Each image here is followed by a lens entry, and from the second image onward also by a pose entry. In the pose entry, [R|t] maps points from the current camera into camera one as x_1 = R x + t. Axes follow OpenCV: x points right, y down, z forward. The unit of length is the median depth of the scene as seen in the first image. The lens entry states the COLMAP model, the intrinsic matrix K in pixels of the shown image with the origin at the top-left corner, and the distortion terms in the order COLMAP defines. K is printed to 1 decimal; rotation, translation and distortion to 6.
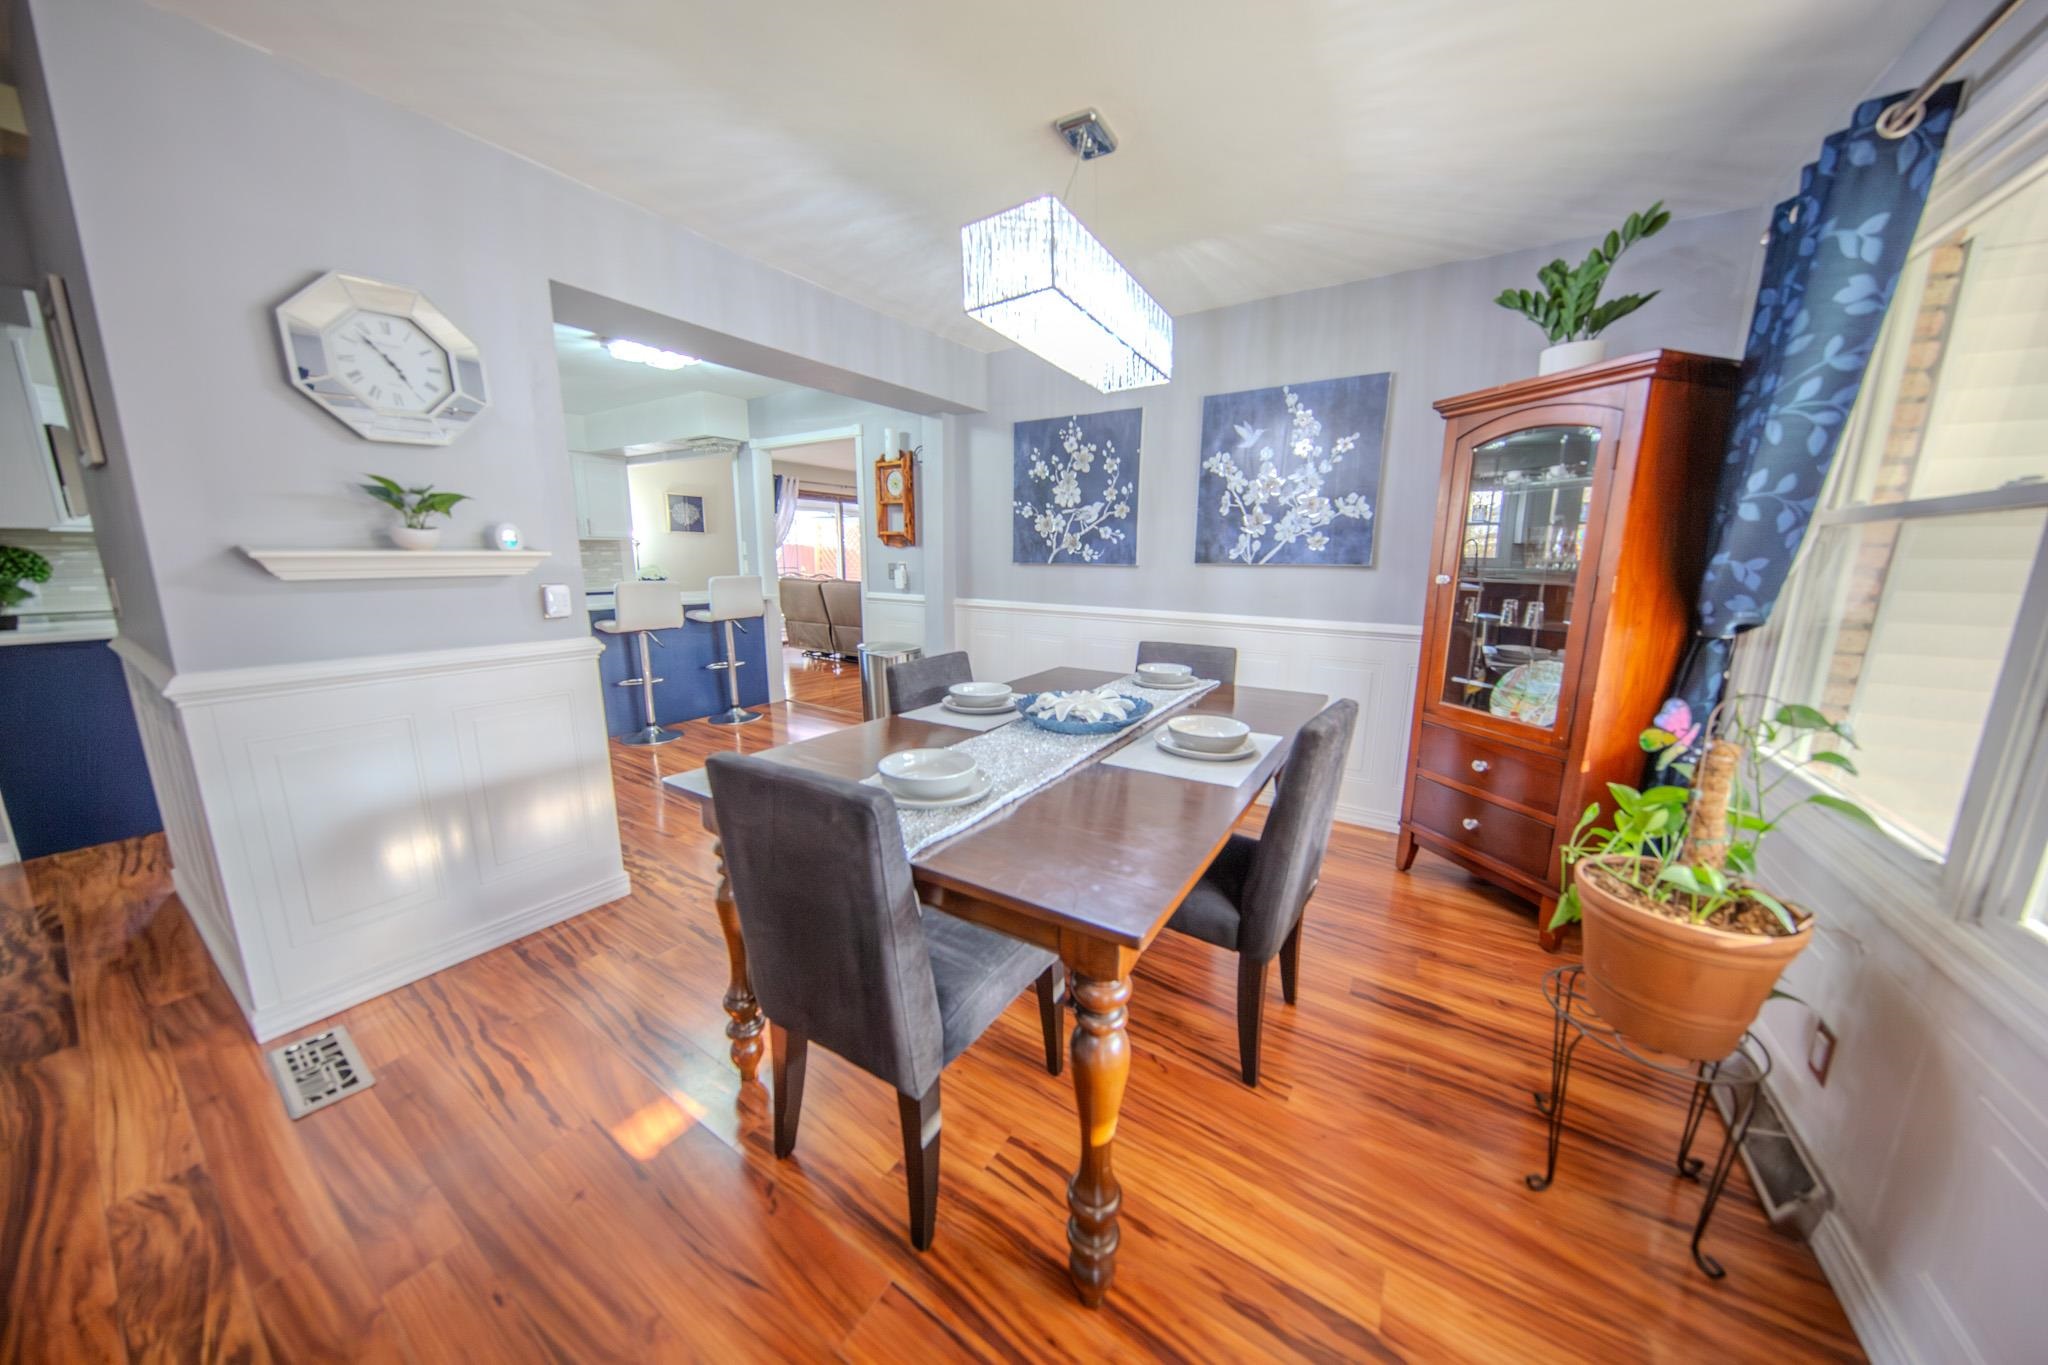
lens RADIAL K [[656.2, 0, 1024.0], [0, 656.2, 682.5], [0, 0, 1]] dist [0.009603, -0.004771]
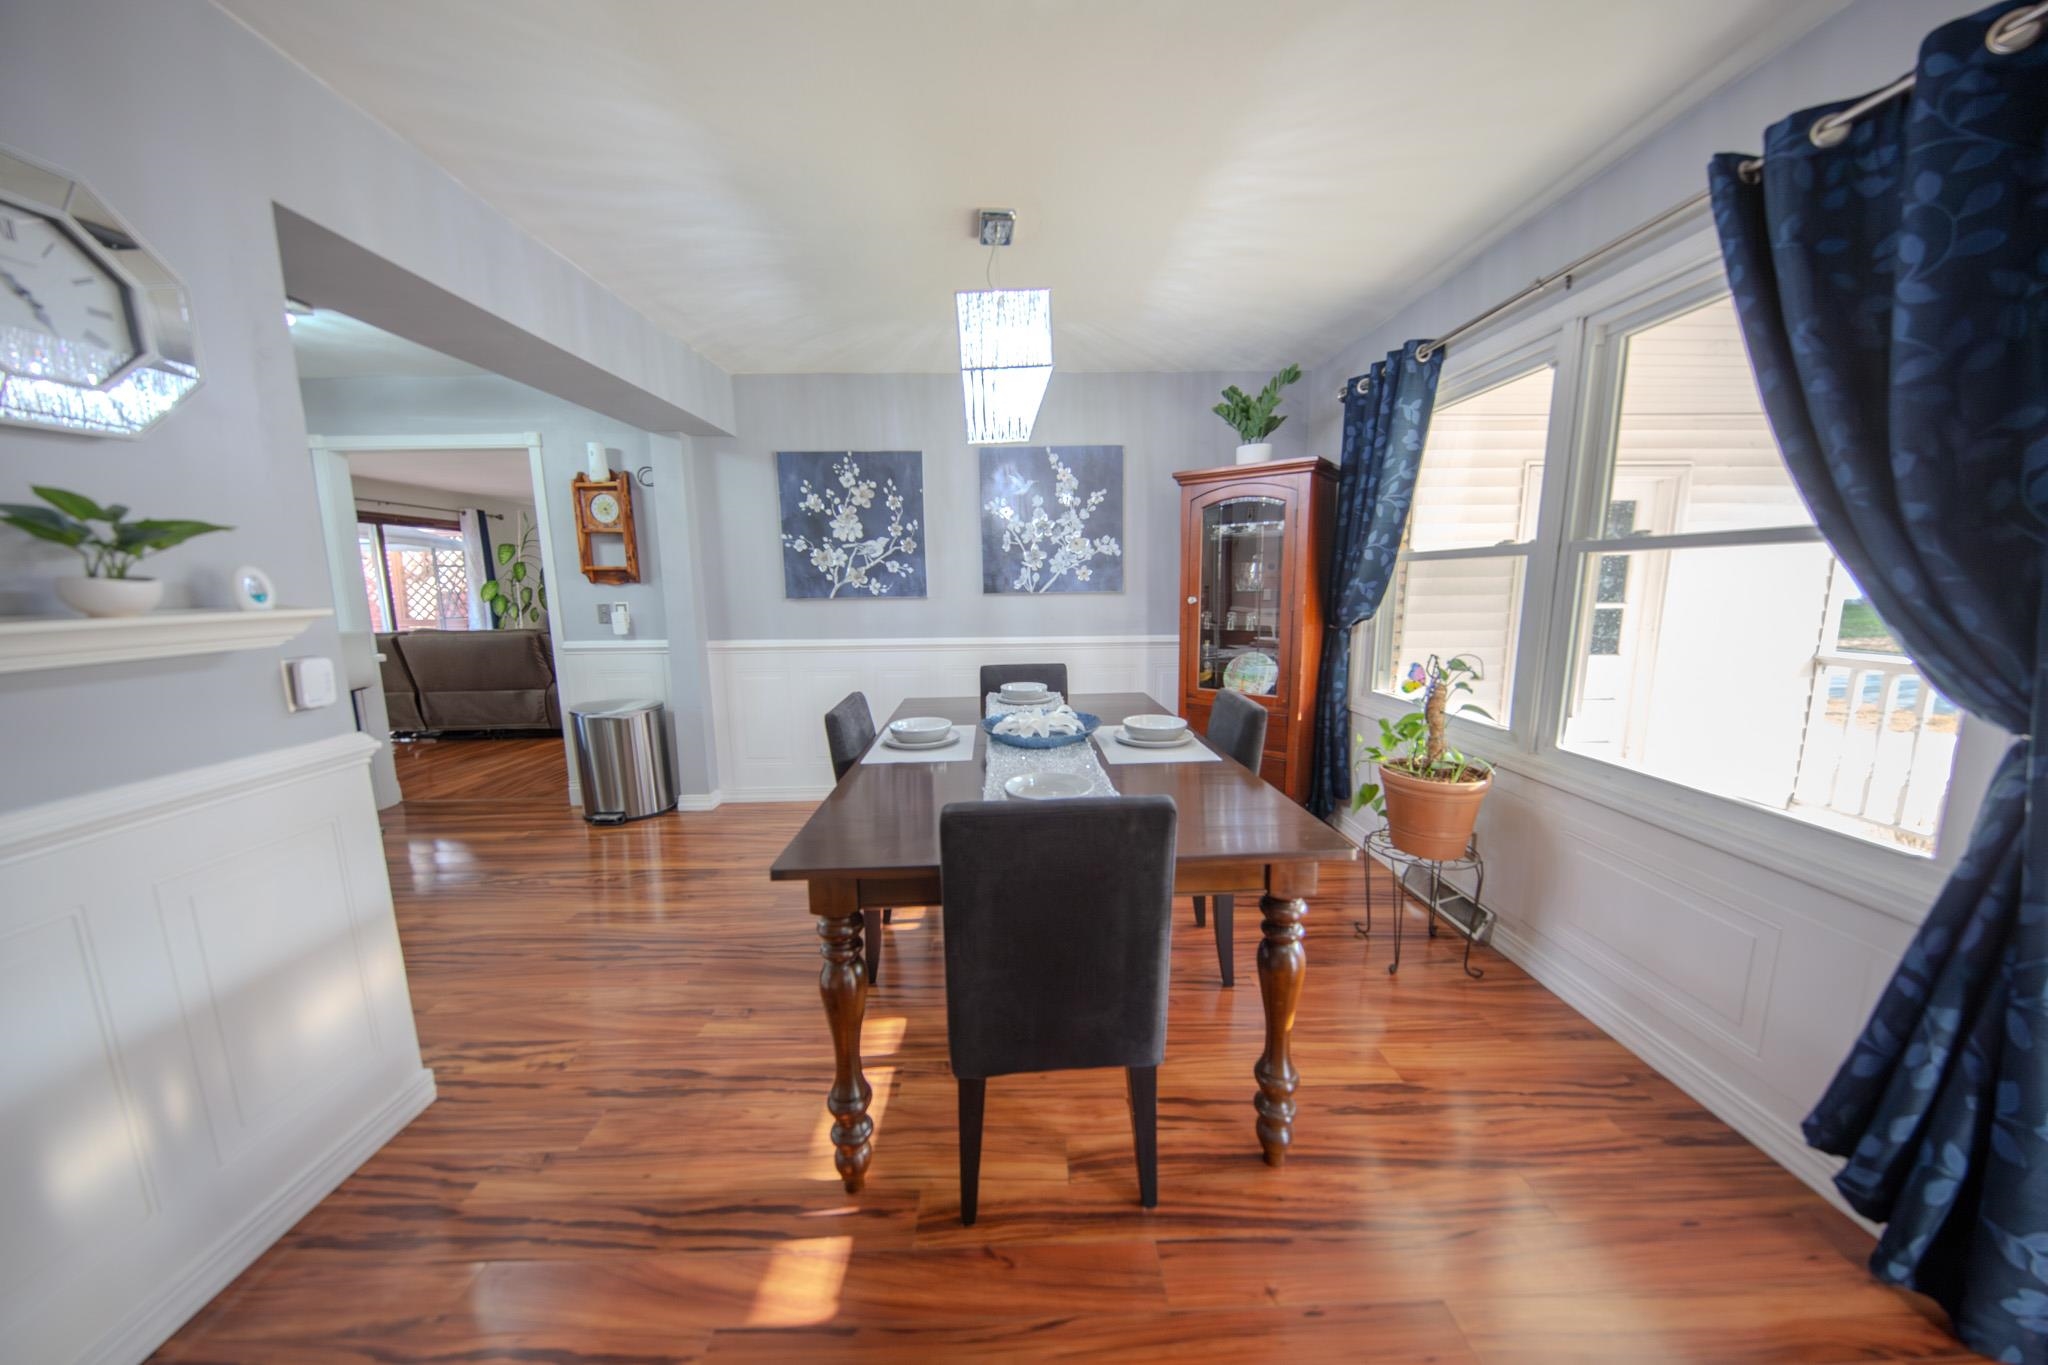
lens RADIAL K [[656.2, 0, 1024.0], [0, 656.2, 682.5], [0, 0, 1]] dist [0.009603, -0.004771]
pose [[0.823292, -0.106652, 0.557508, -0.337741], [0.129953, 0.991518, -0.002227, -0.020704], [-0.552542, 0.074283, 0.830169, 0.047369]]
